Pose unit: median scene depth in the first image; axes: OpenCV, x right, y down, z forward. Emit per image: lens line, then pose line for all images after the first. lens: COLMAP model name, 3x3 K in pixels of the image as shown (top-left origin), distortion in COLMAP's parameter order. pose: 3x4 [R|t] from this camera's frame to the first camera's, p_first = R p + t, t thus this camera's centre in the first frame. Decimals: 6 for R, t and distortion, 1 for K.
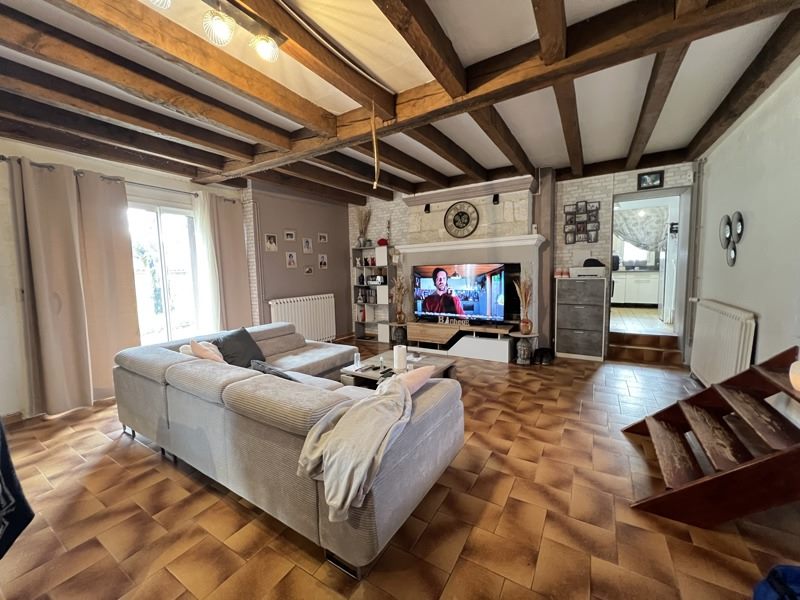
lens RADIAL K [[317.5, 0, 398.7], [0, 317.5, 299.7], [0, 0, 1]] dist [0.001170, -0.000001]
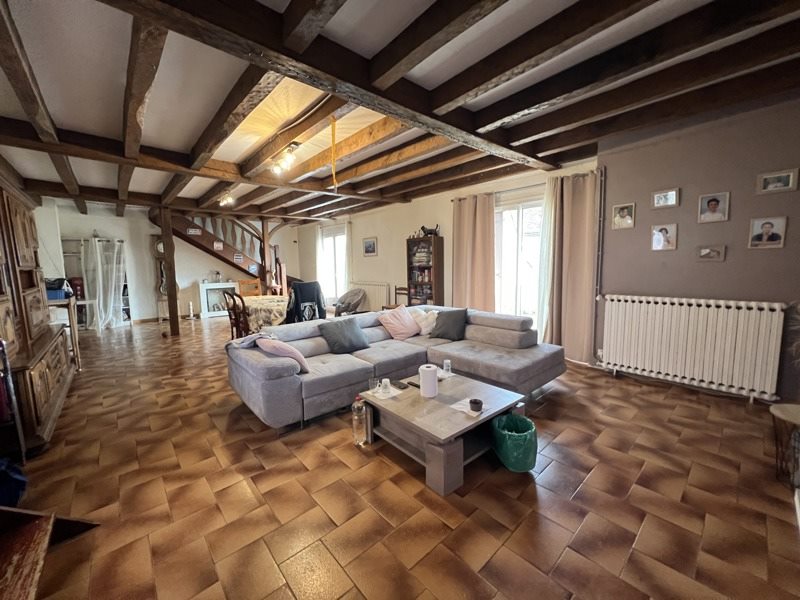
lens RADIAL K [[320.9, 0, 399.6], [0, 320.9, 297.6], [0, 0, 1]] dist [-0.002380, -0.000081]
pose [[-0.280802, 0.133504, -0.950435, 0.917630], [-0.058760, 0.986029, 0.155865, -0.159599], [0.957965, 0.099615, -0.269034, 1.443893]]
